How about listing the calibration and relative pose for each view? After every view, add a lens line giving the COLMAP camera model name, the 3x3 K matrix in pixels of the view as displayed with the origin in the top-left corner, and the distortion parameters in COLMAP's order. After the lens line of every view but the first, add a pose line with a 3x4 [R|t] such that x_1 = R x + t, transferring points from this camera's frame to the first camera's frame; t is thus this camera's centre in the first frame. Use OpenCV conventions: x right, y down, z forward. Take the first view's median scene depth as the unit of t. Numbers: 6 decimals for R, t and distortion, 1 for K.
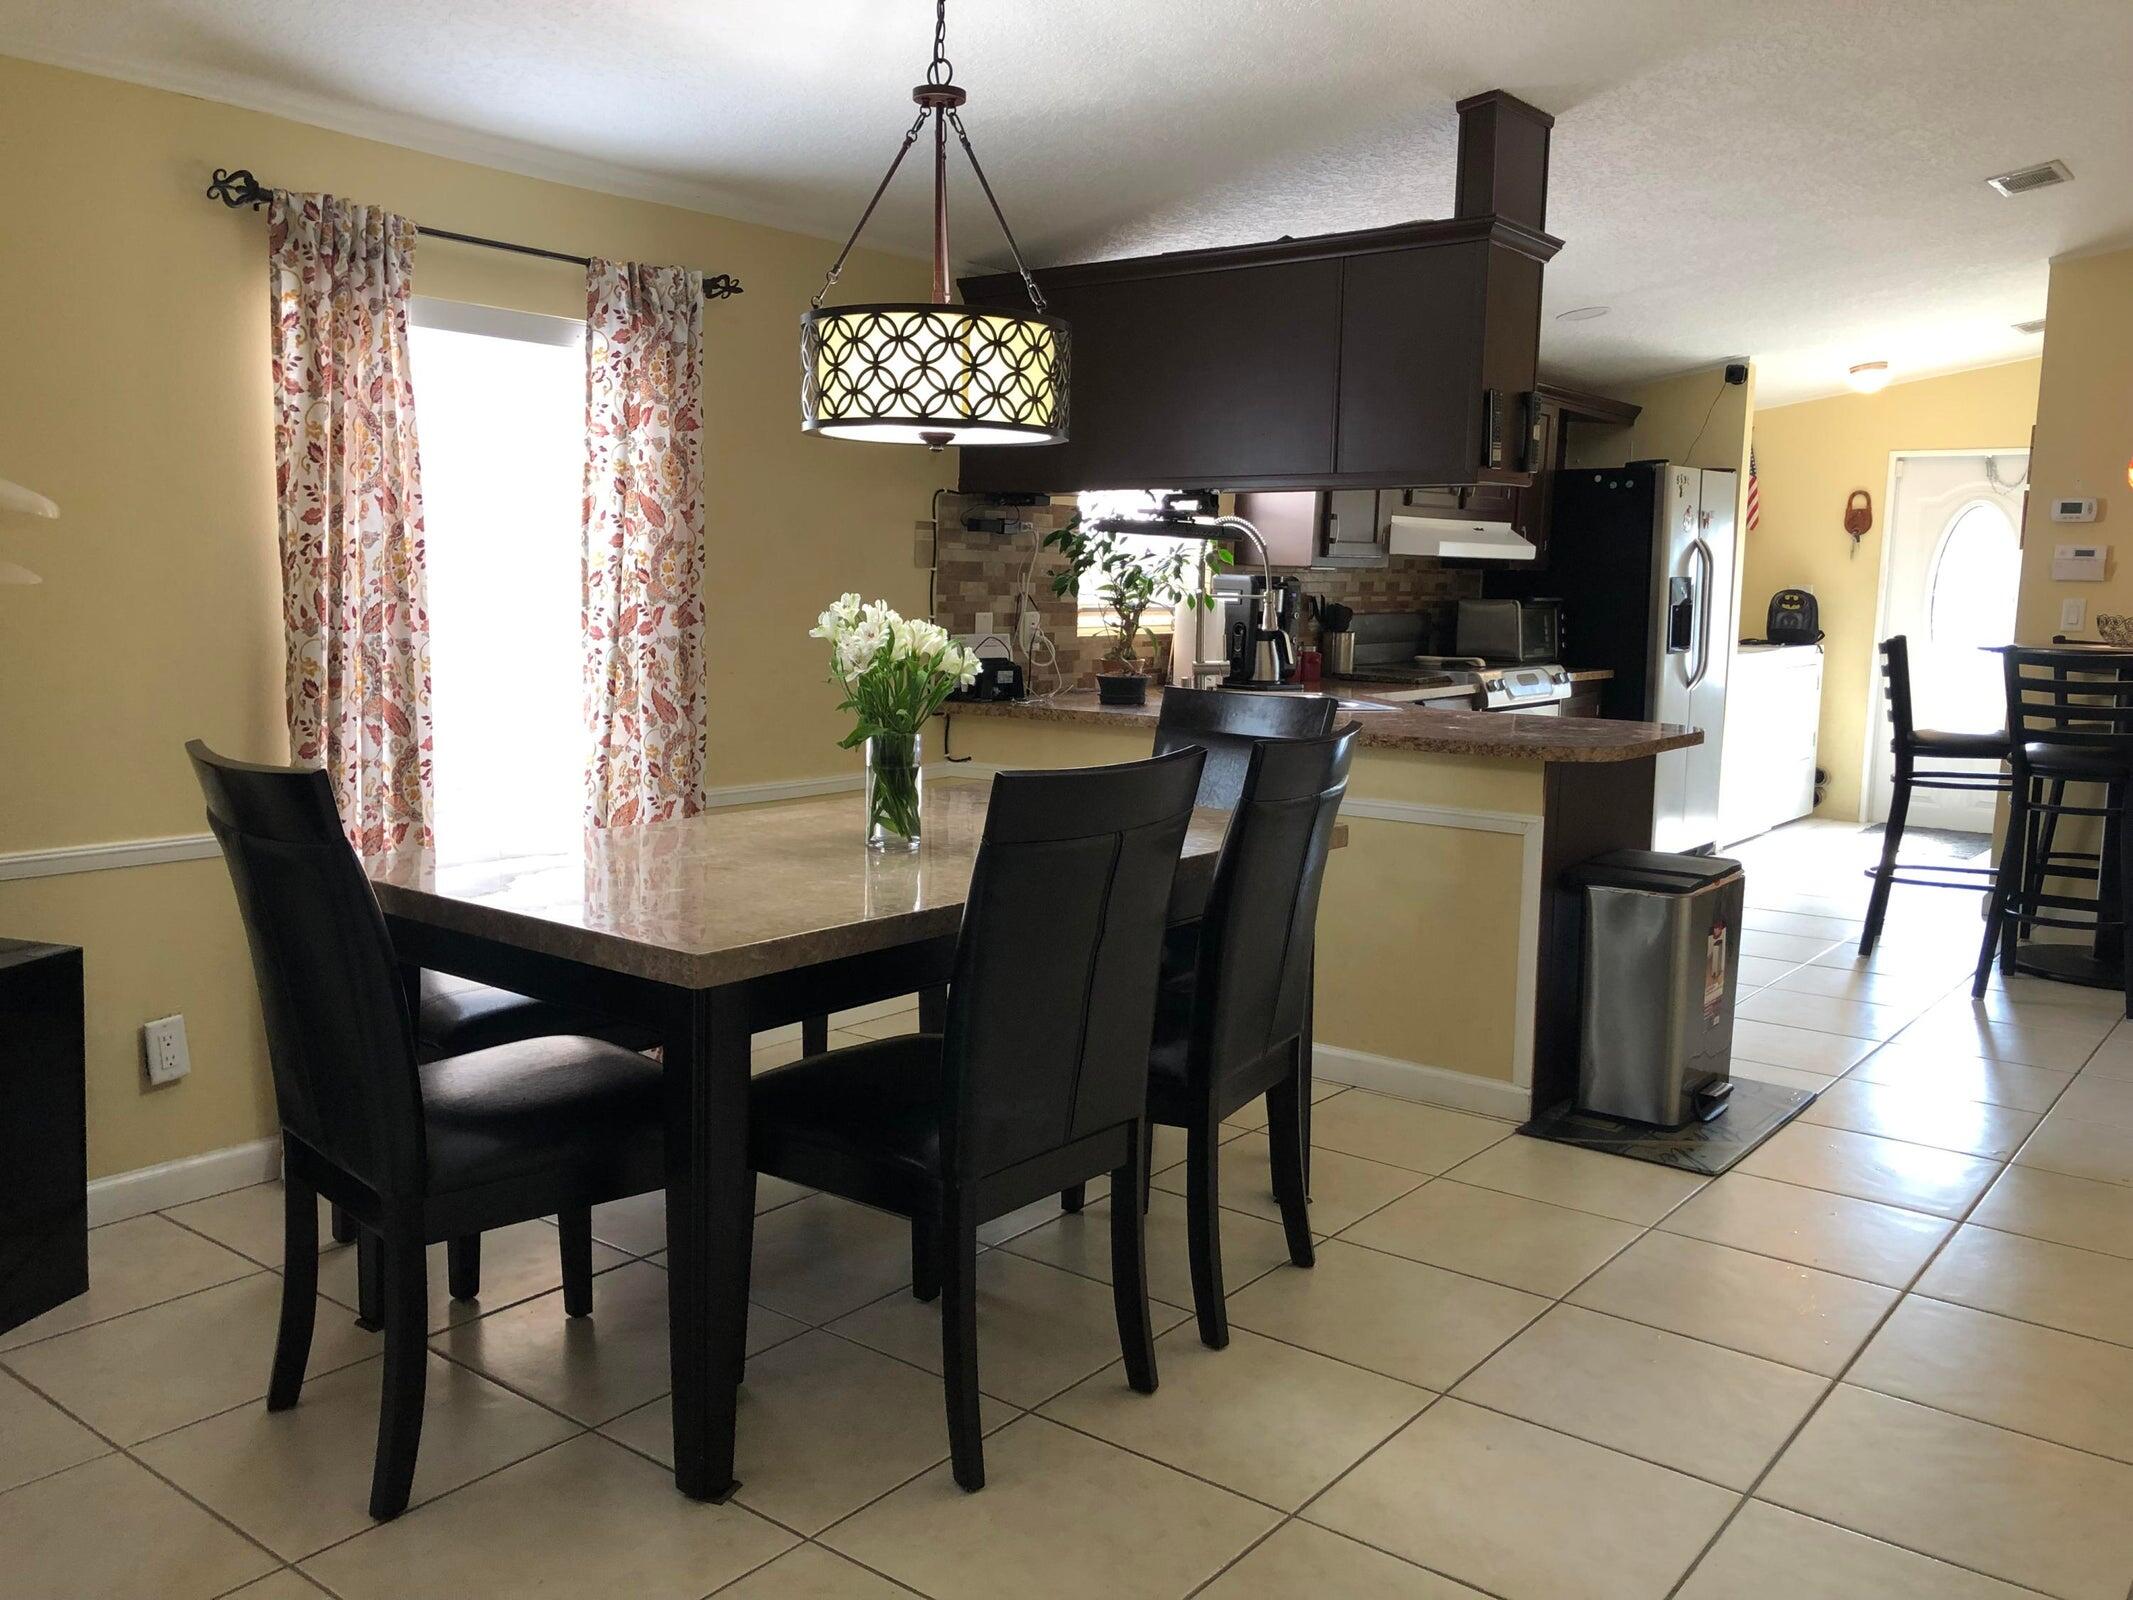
lens RADIAL K [[1741.3, 0, 1050.6], [0, 1741.3, 804.6], [0, 0, 1]] dist [0.016008, 0.009695]
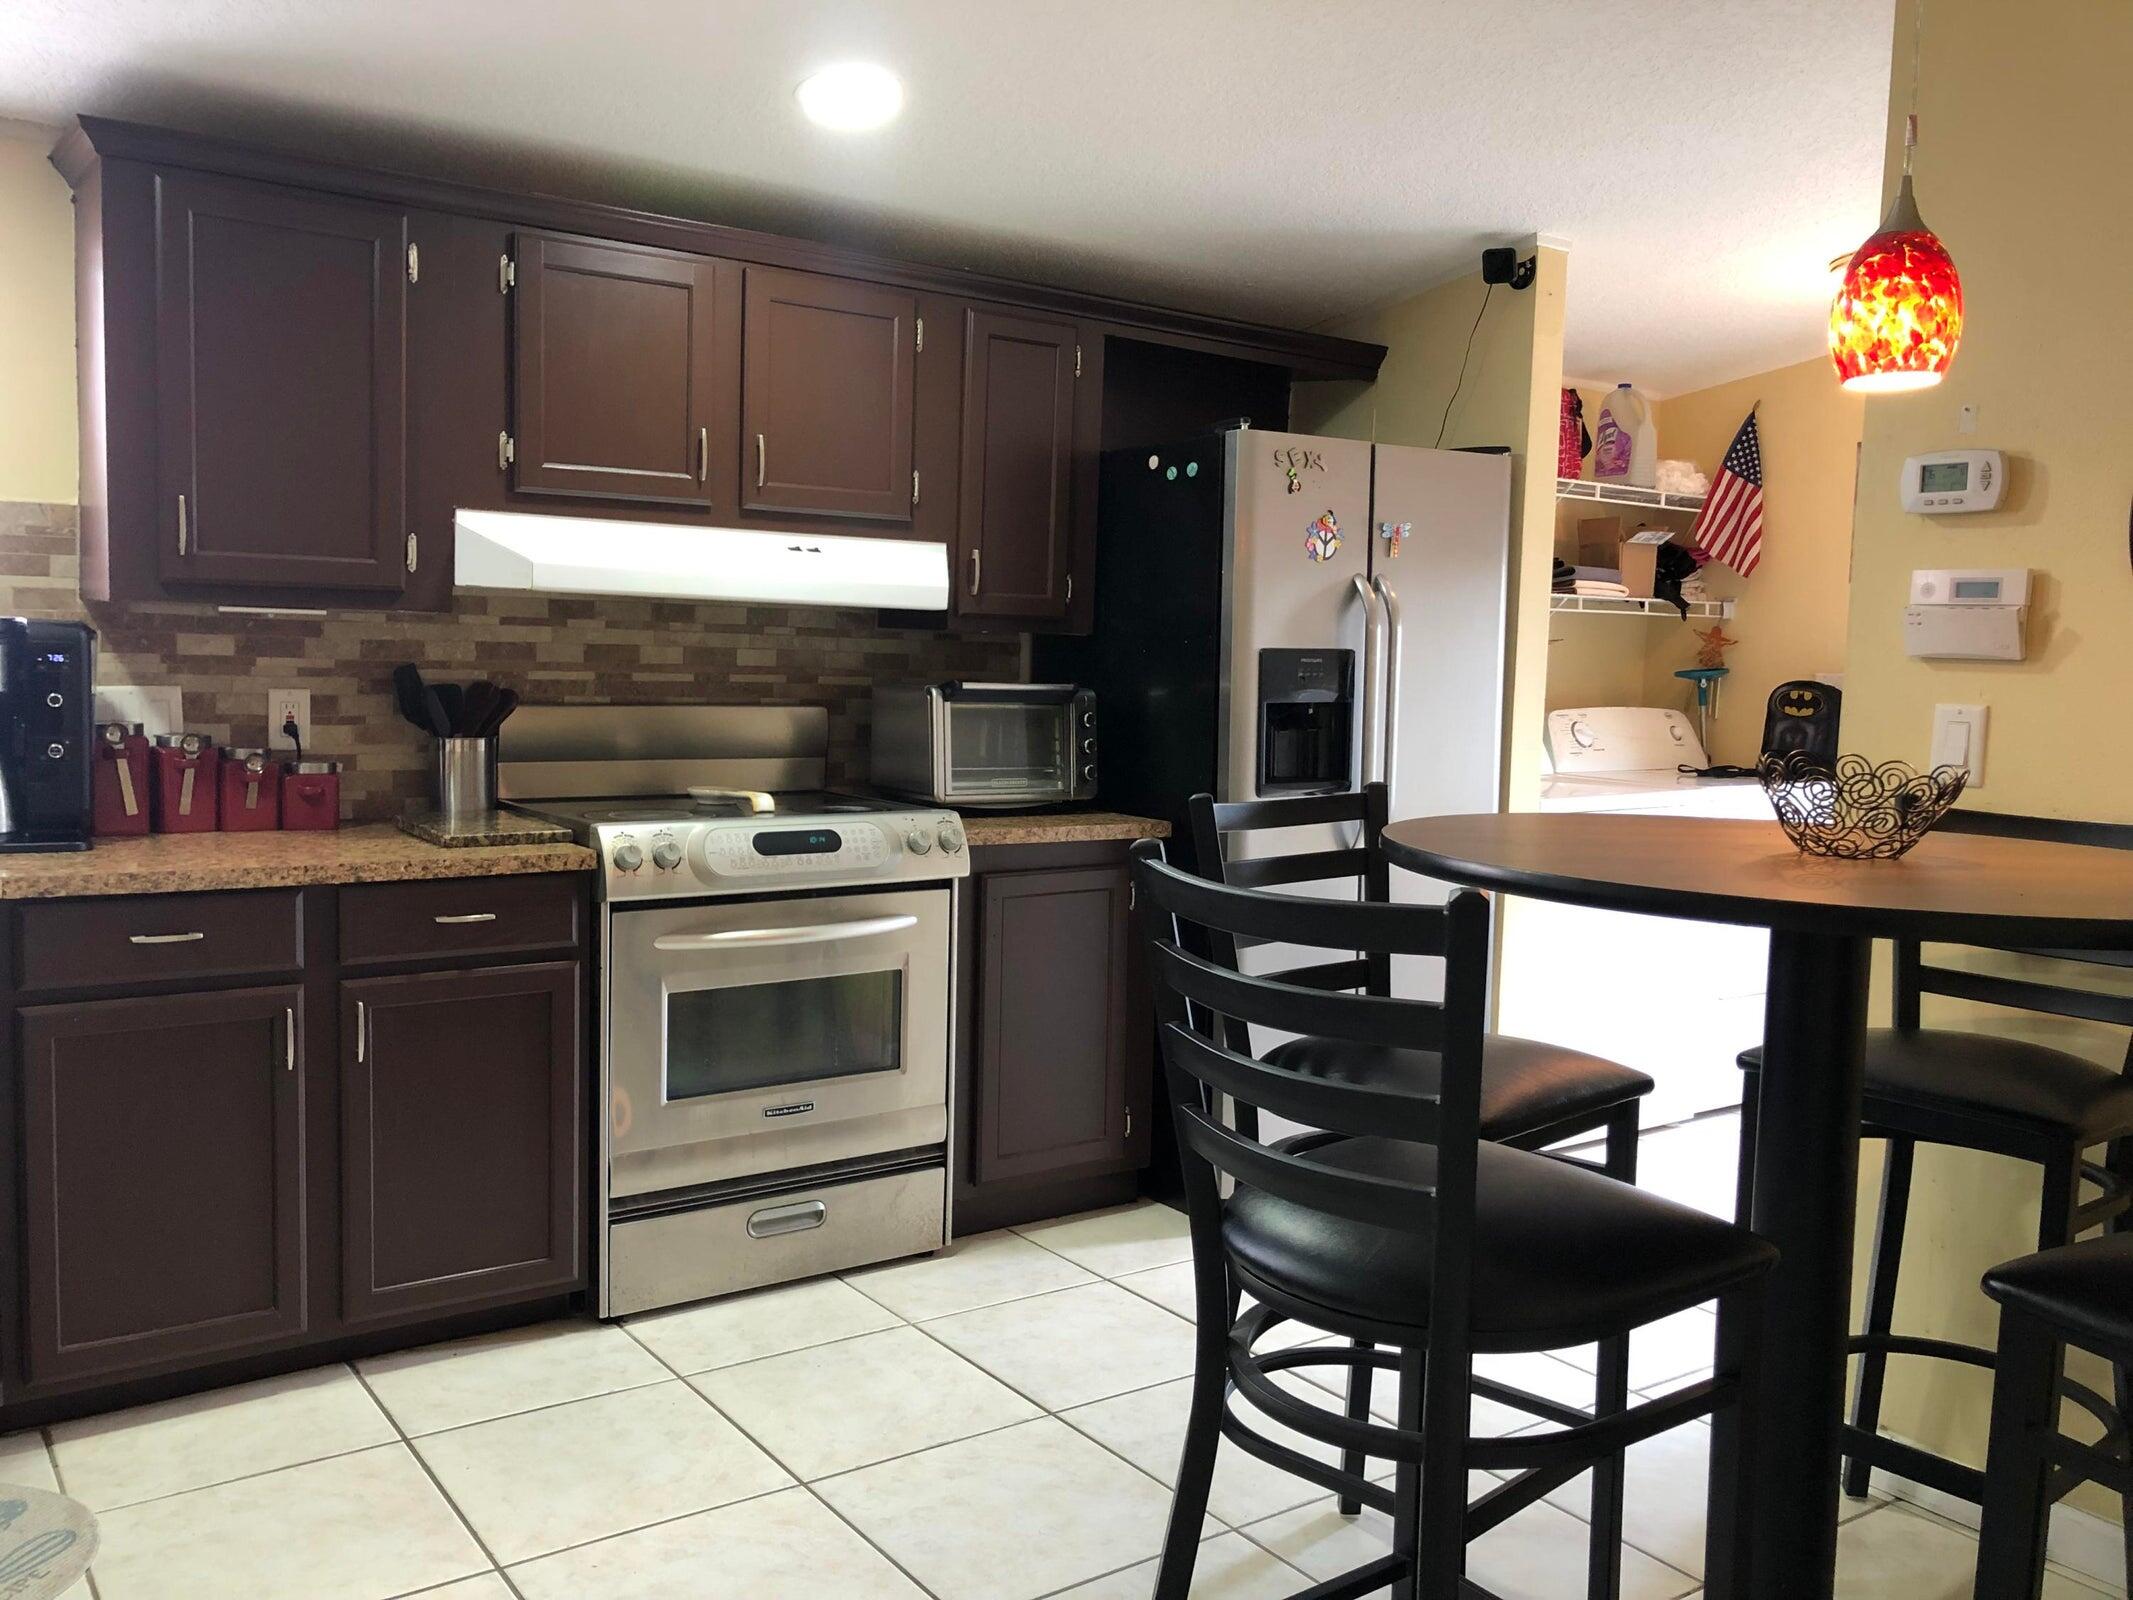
lens RADIAL K [[1741.3, 0, 1050.6], [0, 1741.3, 799.7], [0, 0, 1]] dist [0.016008, 0.009695]
pose [[0.954176, 0.034123, -0.297295, 0.378031], [-0.049774, 0.997736, -0.045235, -0.050089], [0.295078, 0.057959, 0.953714, 0.418313]]
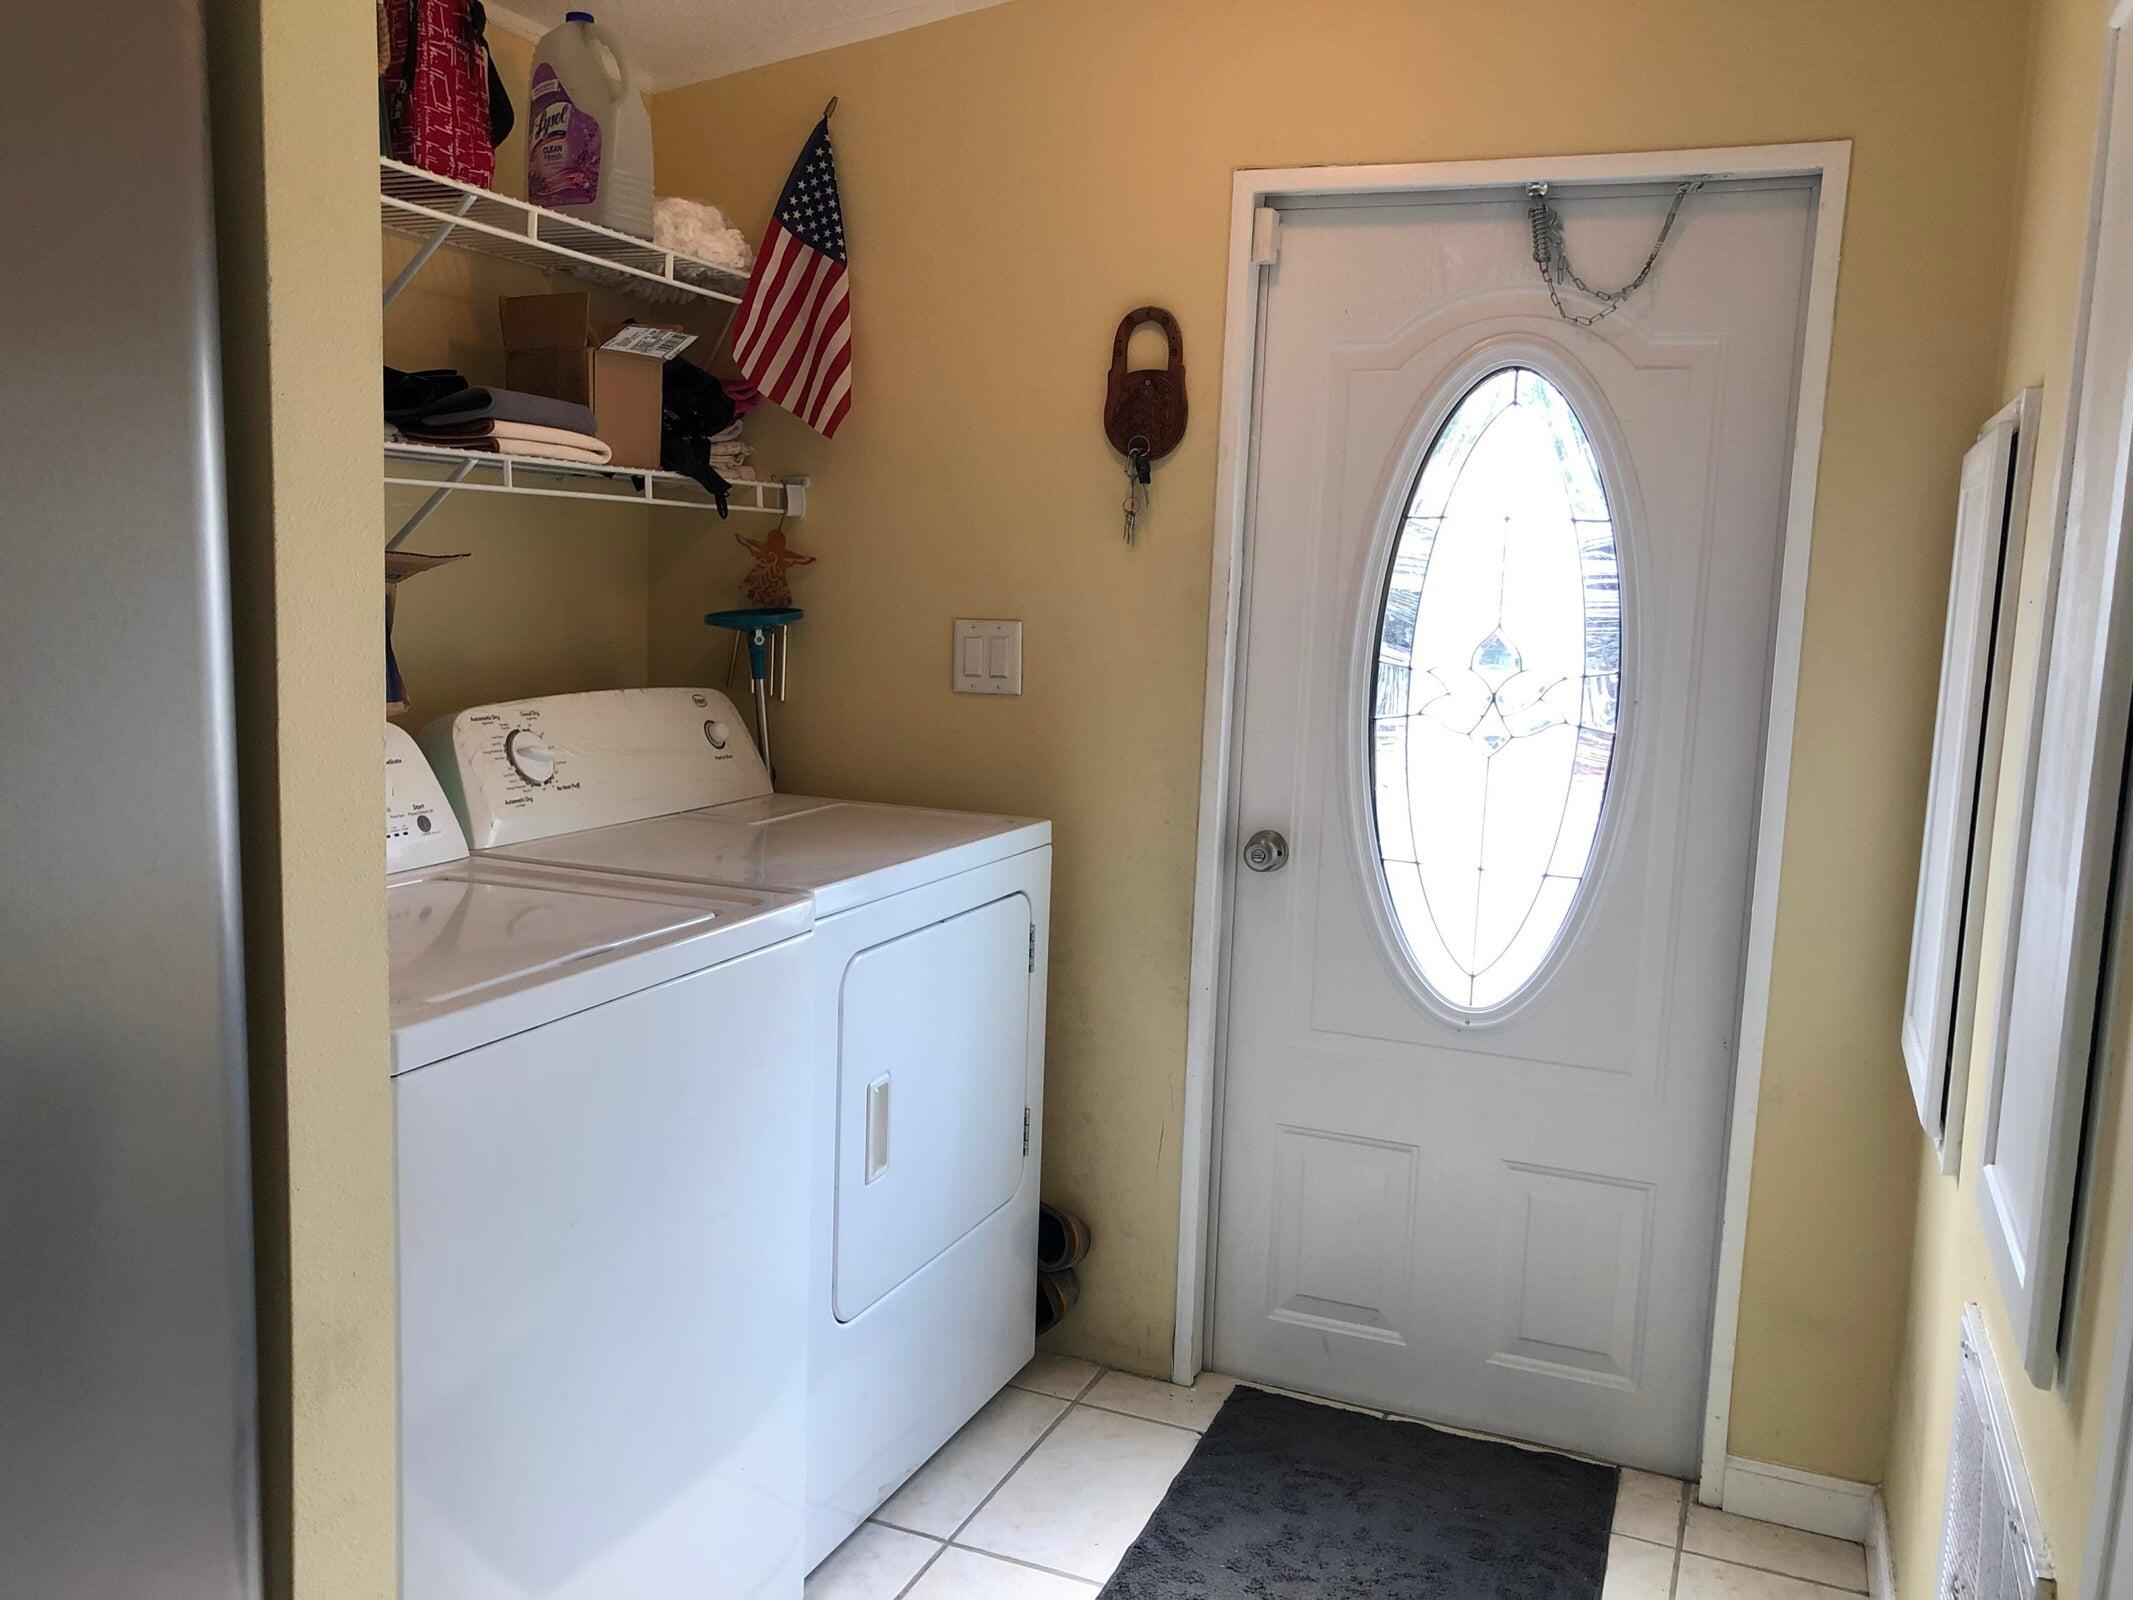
lens RADIAL K [[1741.3, 0, 1058.7], [0, 1741.3, 801.6], [0, 0, 1]] dist [0.016008, 0.009695]
pose [[0.965017, -0.014591, 0.261782, 0.381835], [0.012954, 0.999884, 0.007976, -0.101465], [-0.261868, -0.004306, 0.965094, 0.741671]]
